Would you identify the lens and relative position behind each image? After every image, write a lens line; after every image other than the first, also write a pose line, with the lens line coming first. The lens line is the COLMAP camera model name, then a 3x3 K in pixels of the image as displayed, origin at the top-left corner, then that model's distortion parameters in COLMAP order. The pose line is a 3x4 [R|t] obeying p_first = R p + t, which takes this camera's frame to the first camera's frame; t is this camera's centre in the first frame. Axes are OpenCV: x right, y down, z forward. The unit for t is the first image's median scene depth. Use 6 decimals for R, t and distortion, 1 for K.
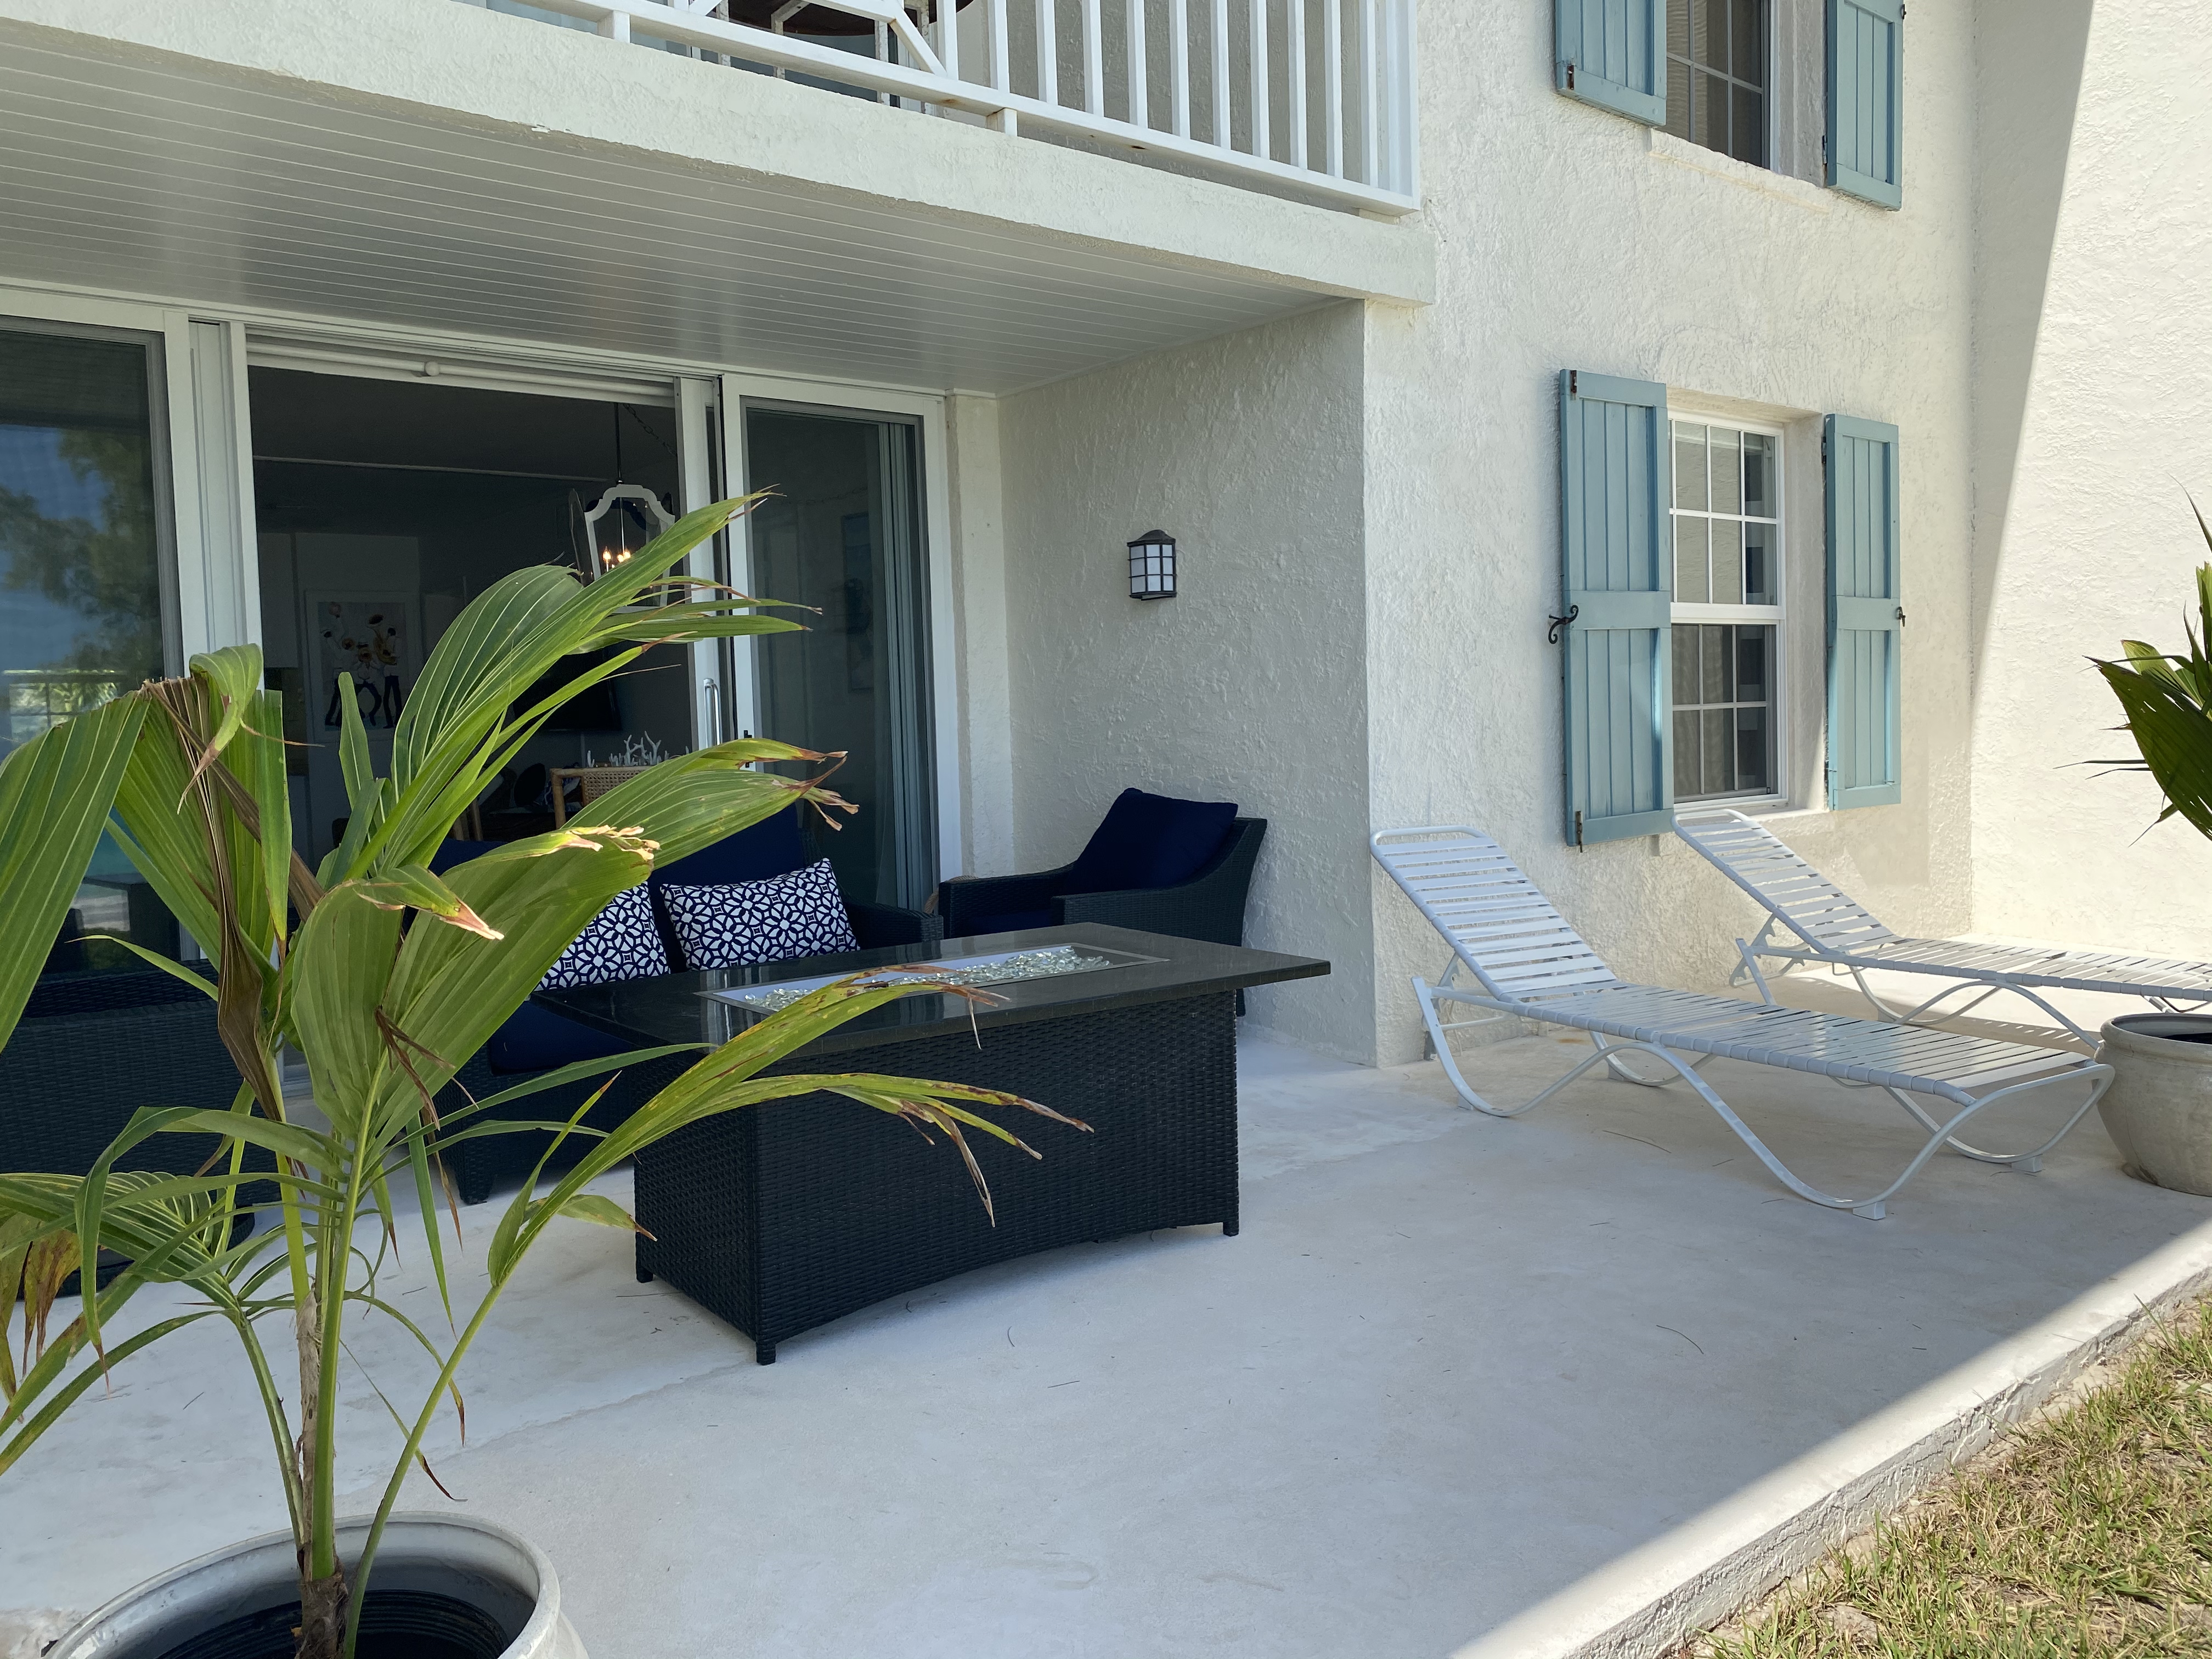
lens RADIAL K [[1711.5, 0, 1106.0], [0, 1711.5, 829.5], [0, 0, 1]] dist [-0.008972, -0.002062]
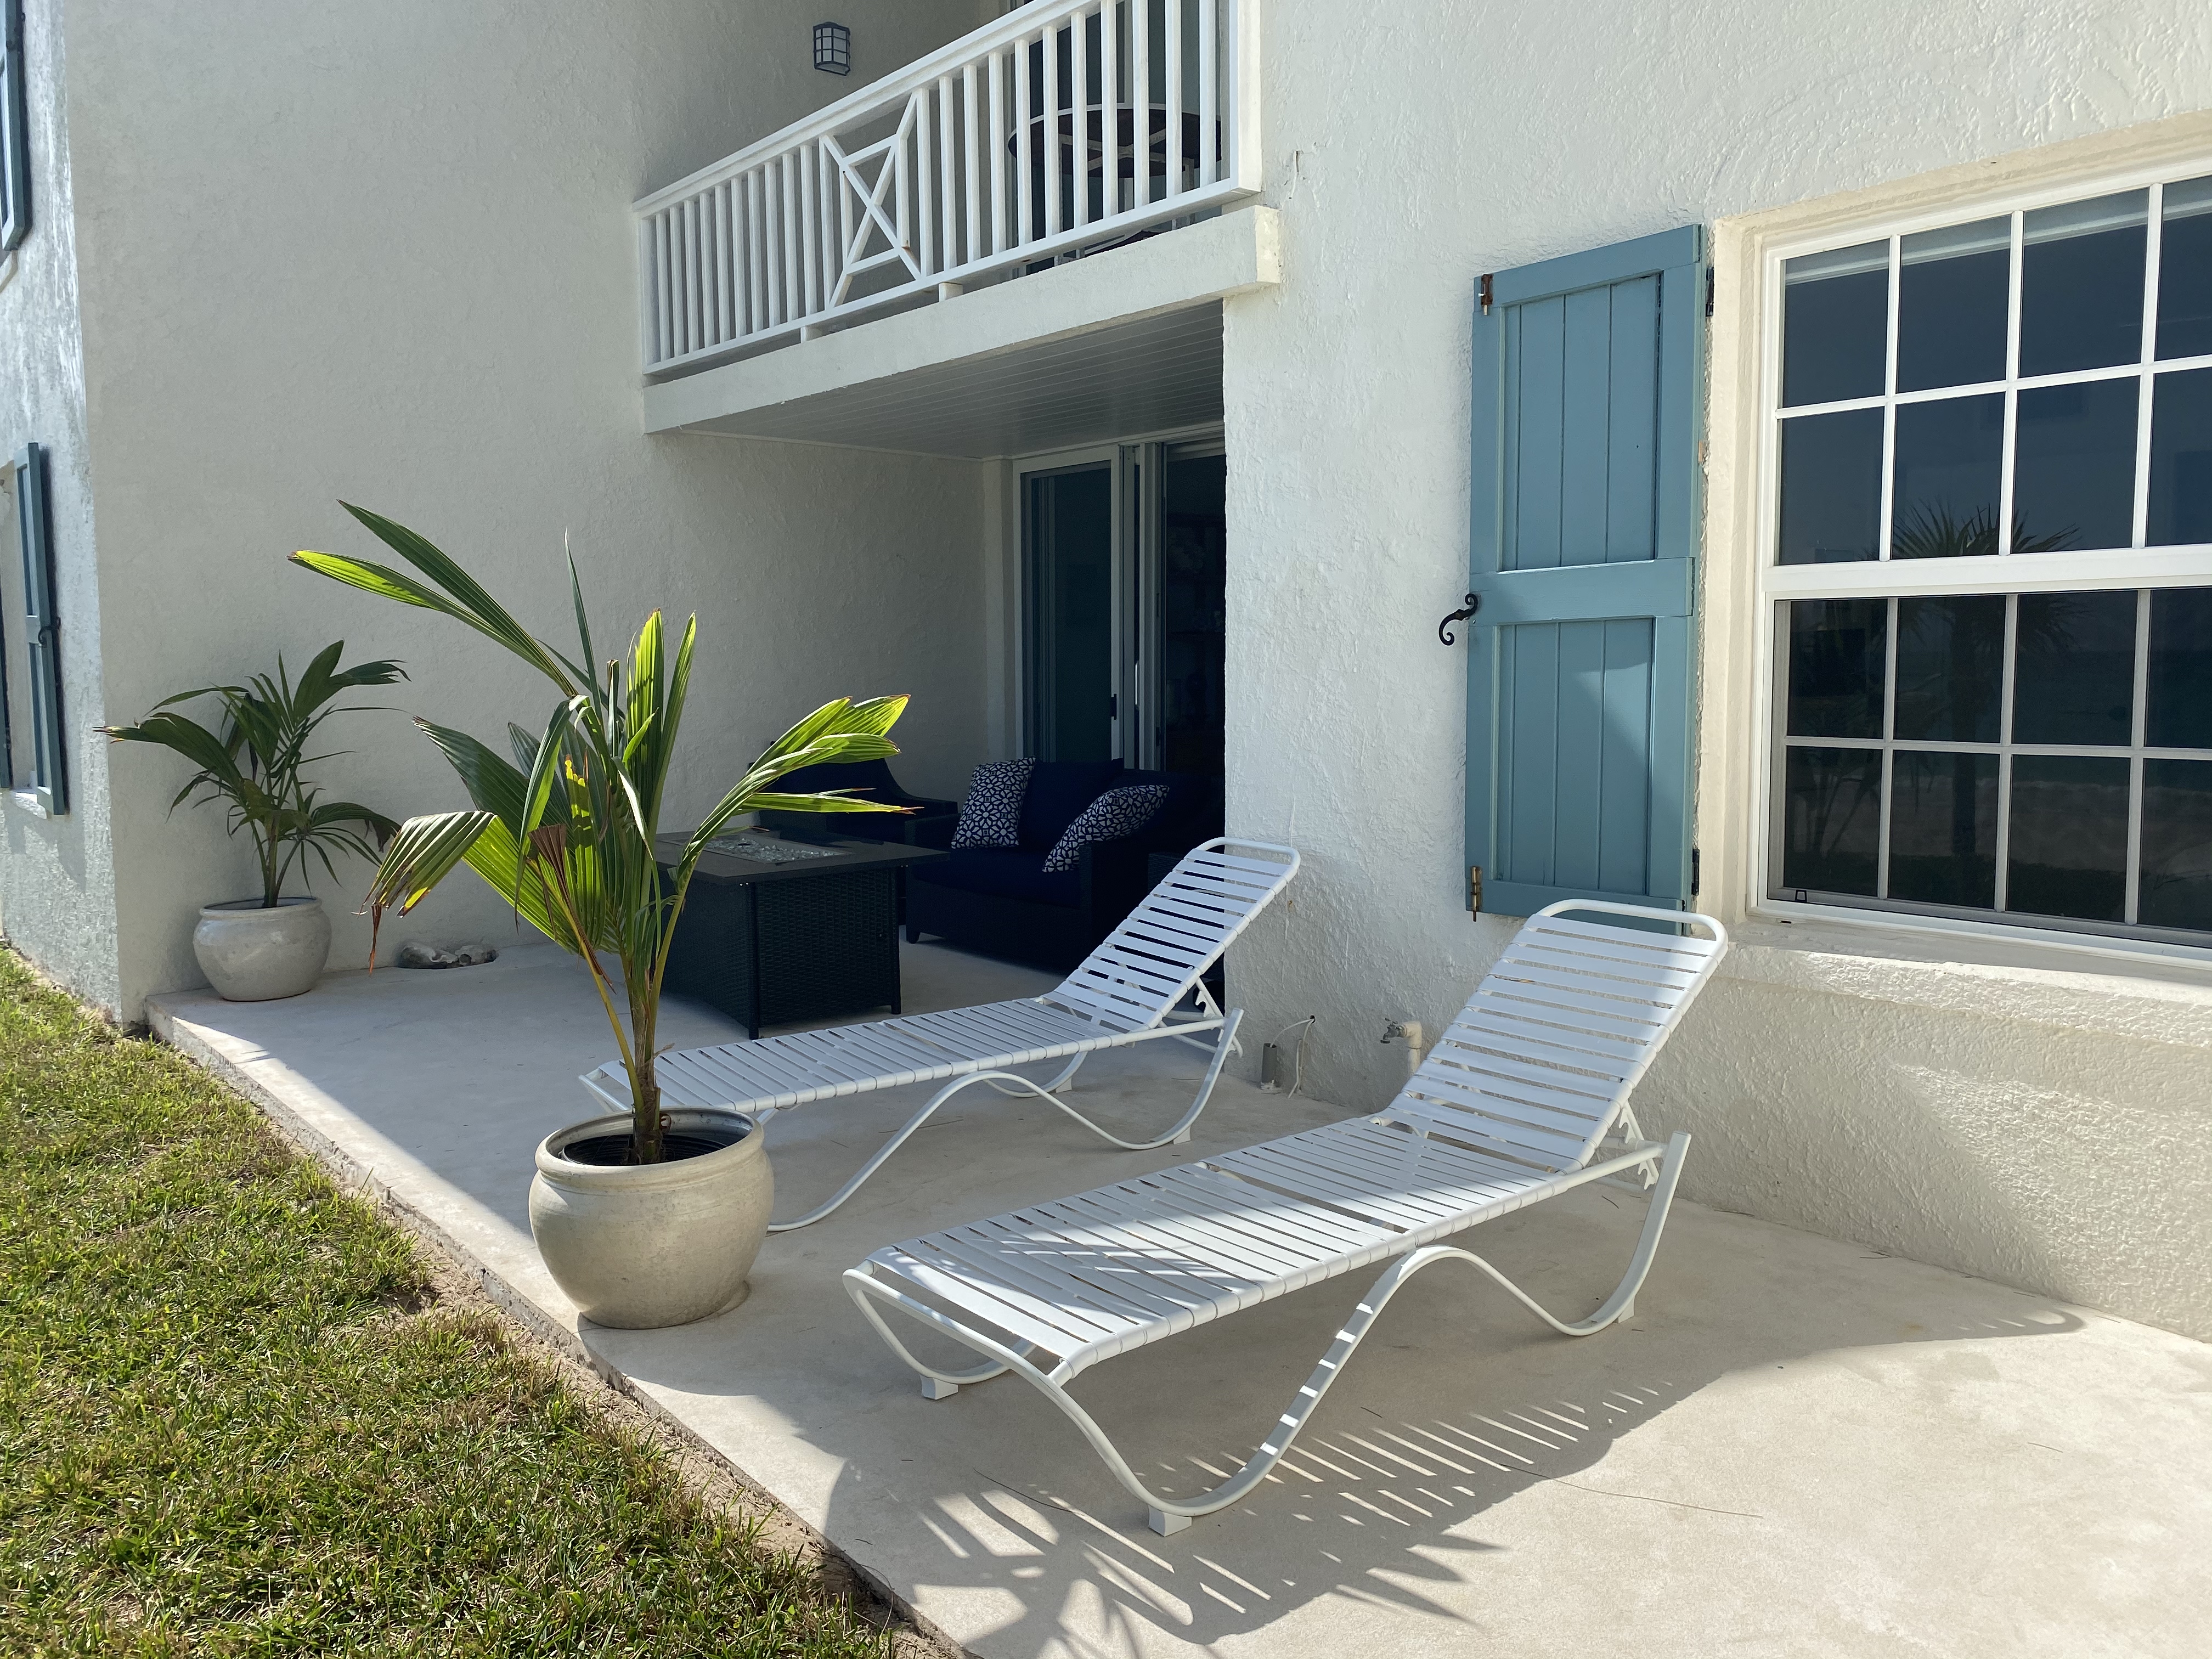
lens RADIAL K [[1658.9, 0, 1106.0], [0, 1658.9, 829.5], [0, 0, 1]] dist [0.029600, 0.000632]
pose [[0.025051, 0.104746, -0.994183, 0.896394], [-0.079461, 0.991558, 0.102467, -0.079208], [0.996523, 0.076432, 0.033163, 0.731150]]
